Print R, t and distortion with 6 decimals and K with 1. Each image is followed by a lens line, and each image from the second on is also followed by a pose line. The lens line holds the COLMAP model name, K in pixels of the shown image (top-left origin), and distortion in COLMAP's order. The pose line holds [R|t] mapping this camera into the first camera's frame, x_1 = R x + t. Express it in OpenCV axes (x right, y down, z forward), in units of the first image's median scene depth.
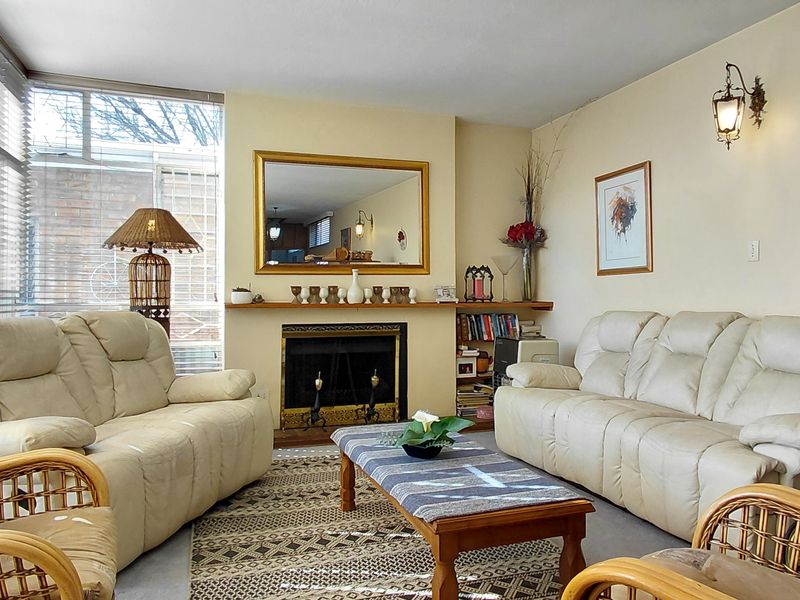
lens RADIAL K [[603.3, 0, 405.9], [0, 603.3, 290.0], [0, 0, 1]] dist [0.008035, -0.002873]
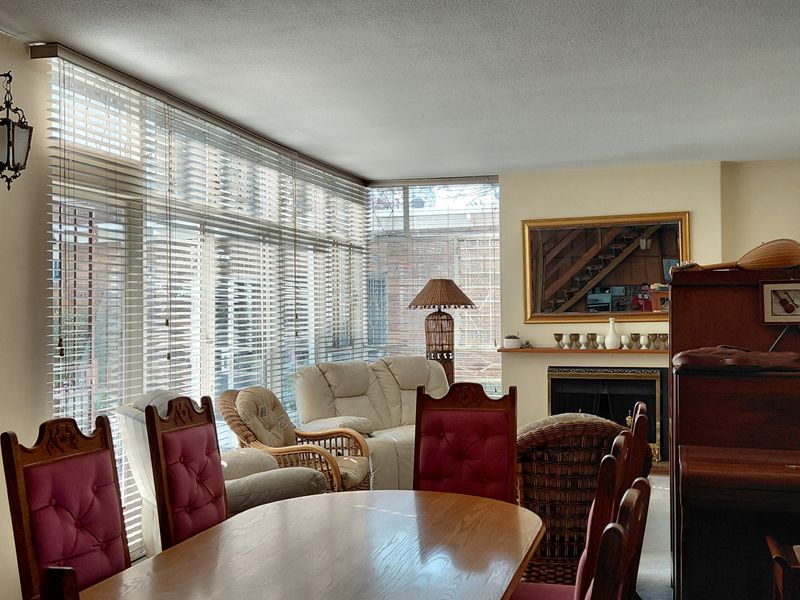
lens RADIAL K [[914.9, 0, 403.0], [0, 914.9, 273.6], [0, 0, 1]] dist [0.205437, -0.569522]
pose [[0.823728, -0.030241, -0.566178, 0.580320], [0.016292, 0.999427, -0.029679, -0.074192], [0.566751, 0.015223, 0.823748, -0.633860]]
